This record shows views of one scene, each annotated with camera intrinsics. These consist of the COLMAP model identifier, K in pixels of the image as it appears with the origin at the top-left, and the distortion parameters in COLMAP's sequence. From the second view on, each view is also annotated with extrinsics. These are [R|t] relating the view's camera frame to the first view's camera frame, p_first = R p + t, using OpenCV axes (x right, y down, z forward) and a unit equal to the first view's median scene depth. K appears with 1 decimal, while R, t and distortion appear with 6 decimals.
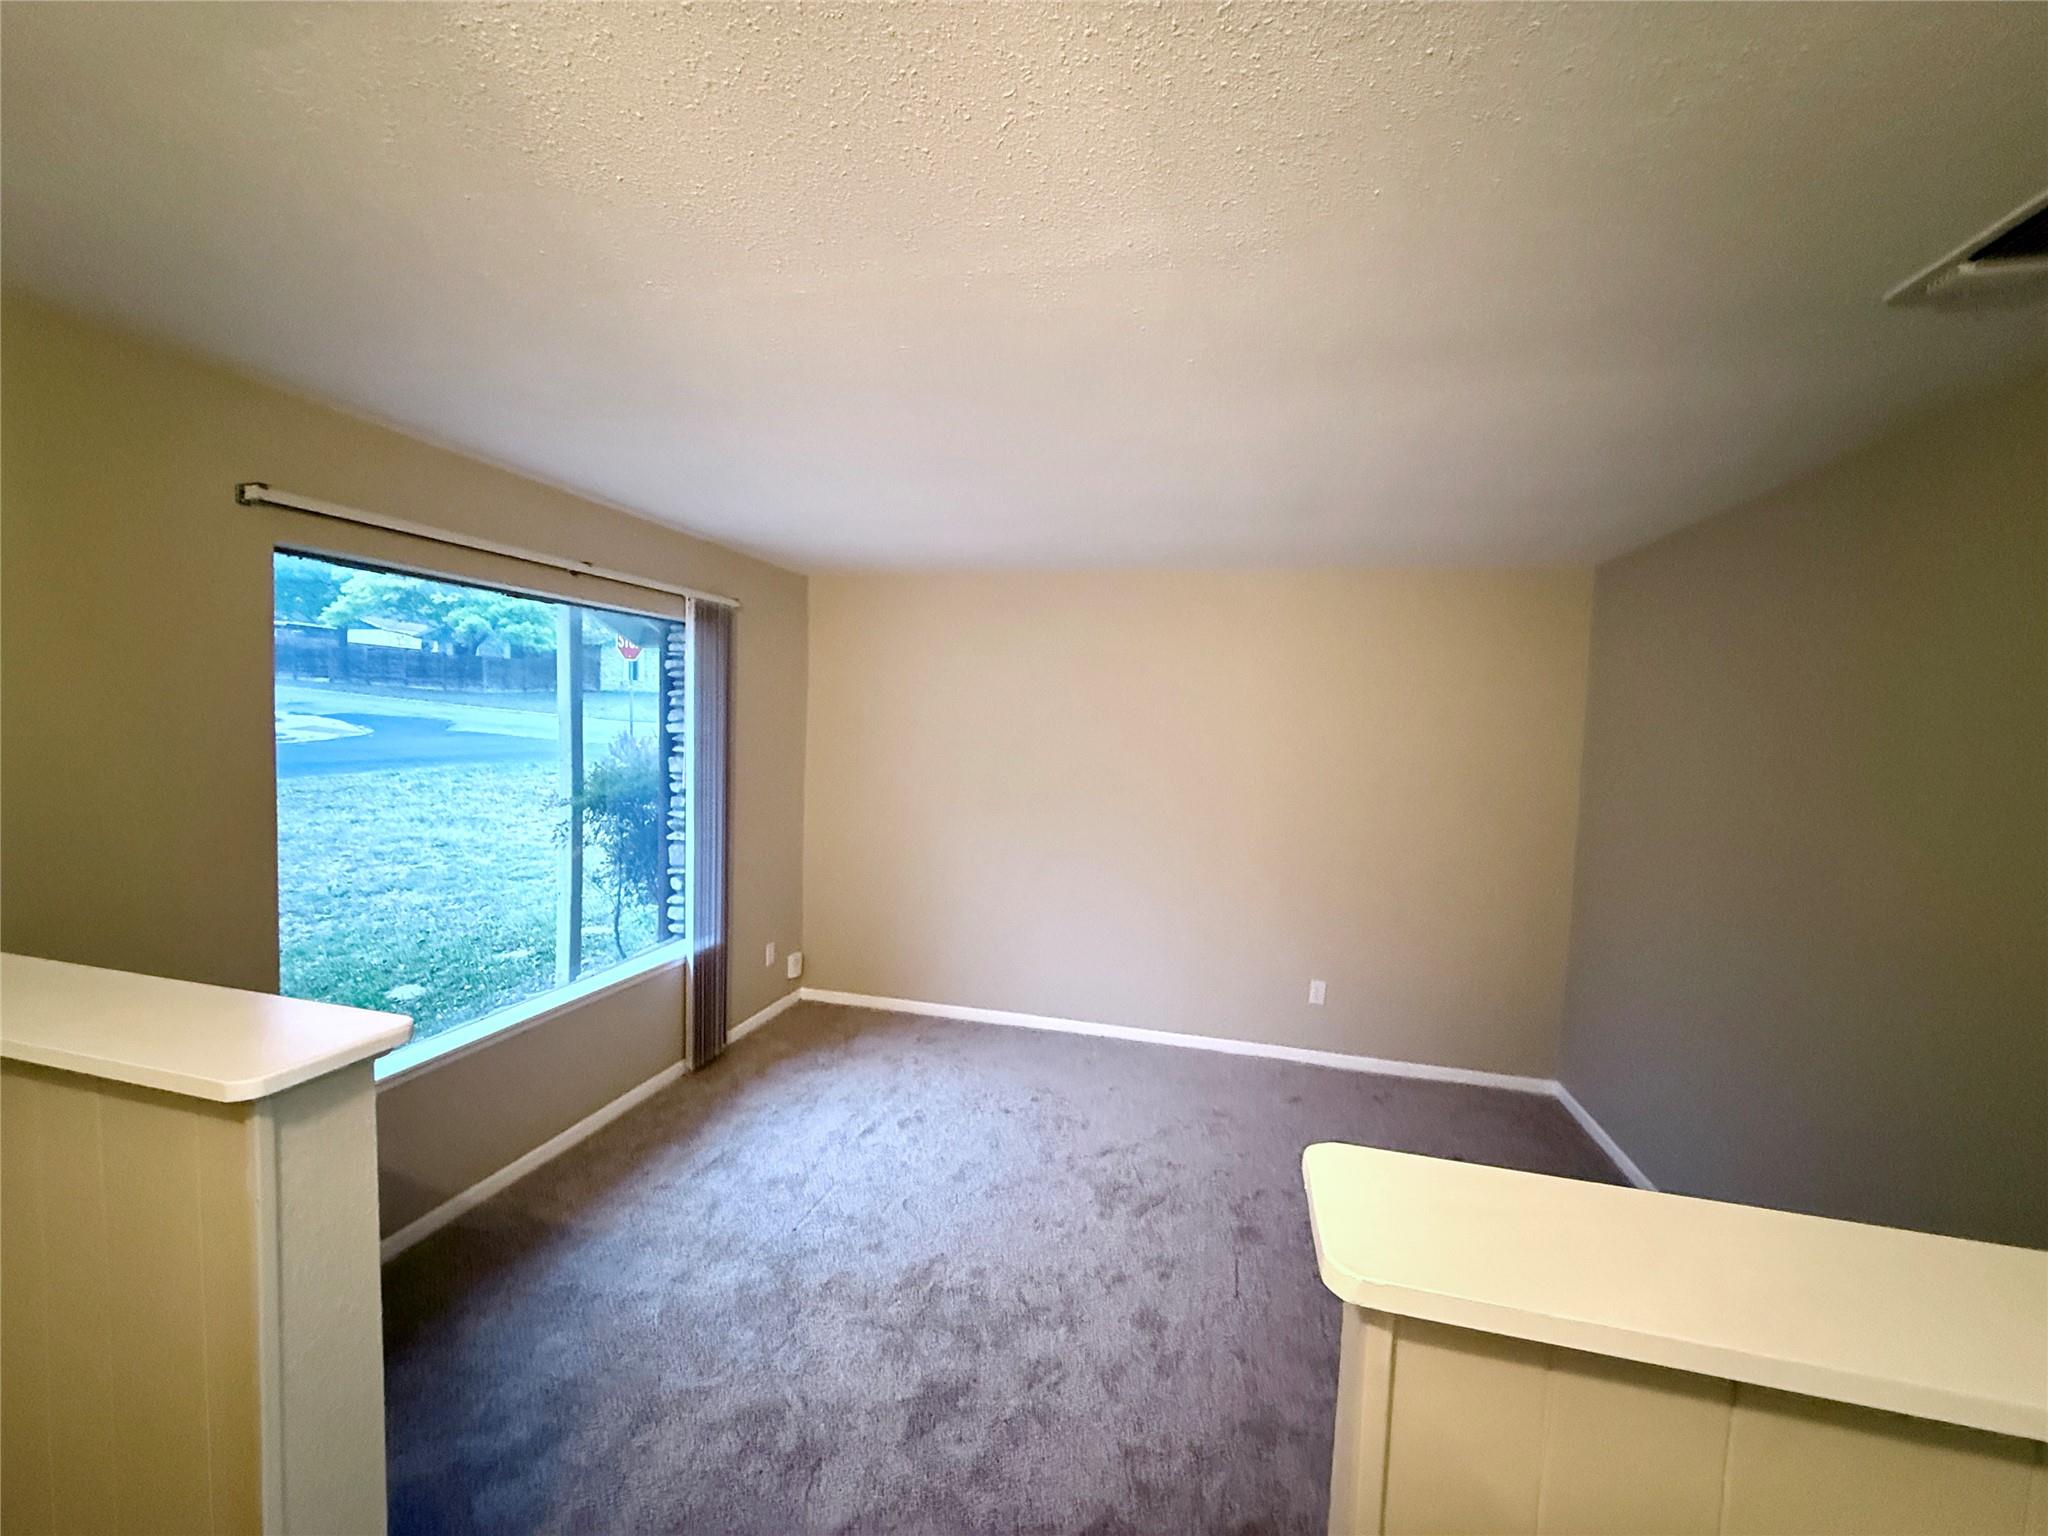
lens RADIAL K [[813.9, 0, 1026.4], [0, 813.9, 767.6], [0, 0, 1]] dist [-0.000158, 0.000488]
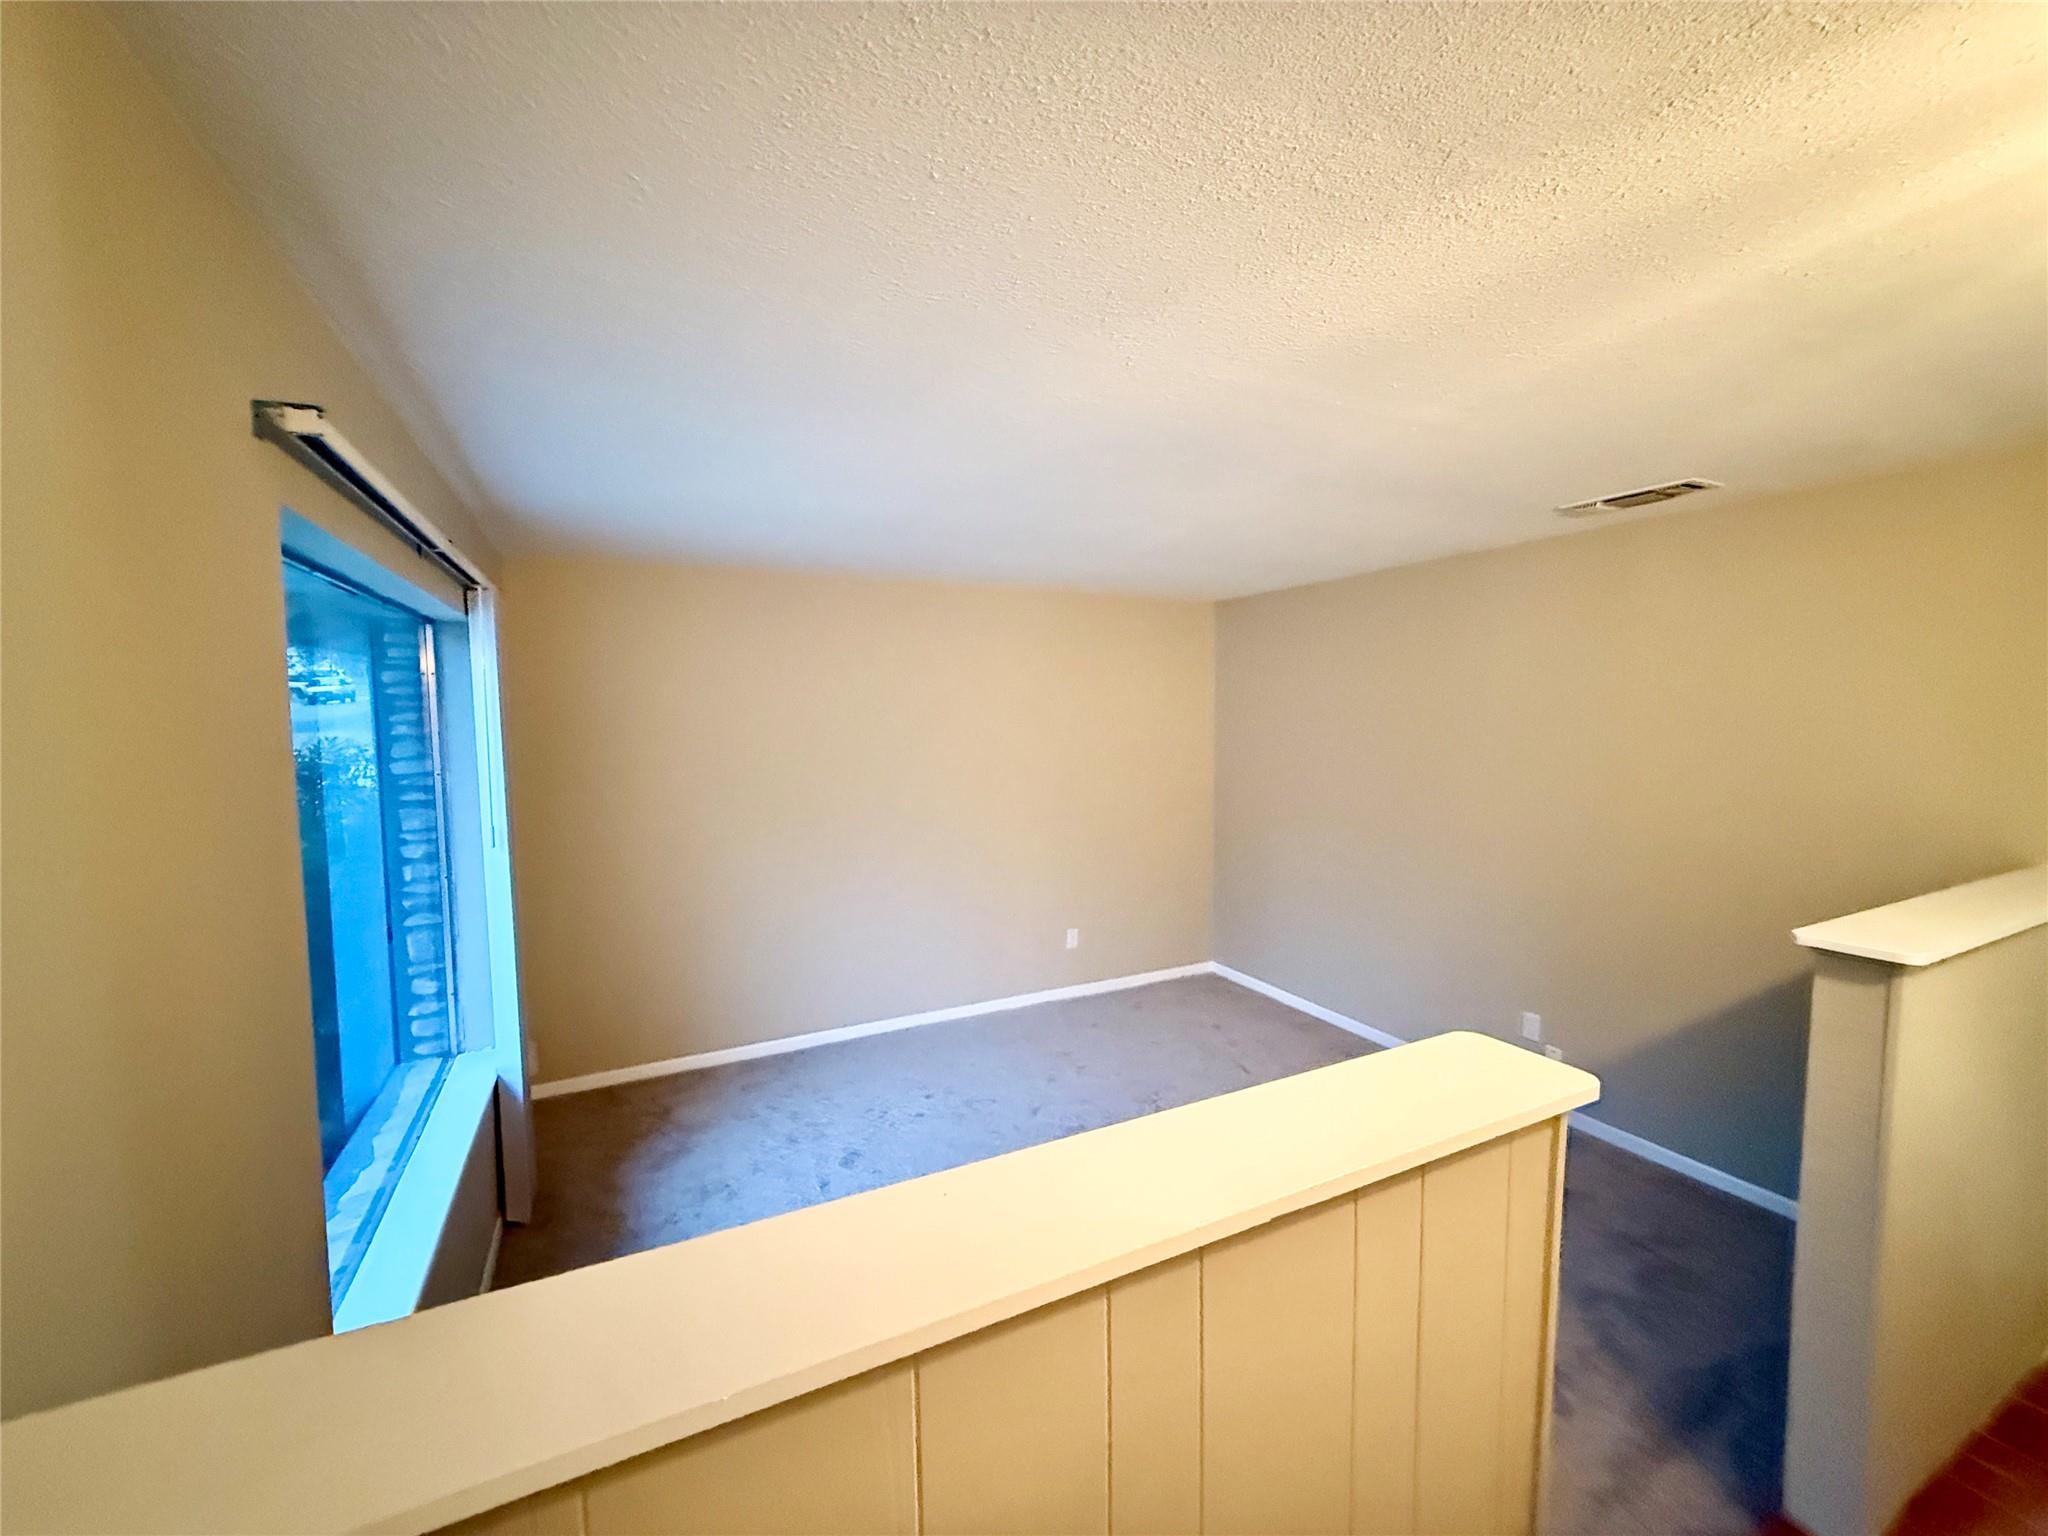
lens RADIAL K [[813.9, 0, 1025.6], [0, 813.9, 767.5], [0, 0, 1]] dist [-0.000158, 0.000488]
pose [[0.764229, -0.087696, 0.638954, -0.468373], [0.075066, 0.996074, 0.046927, -0.041093], [-0.640561, 0.012100, 0.767812, 0.116505]]
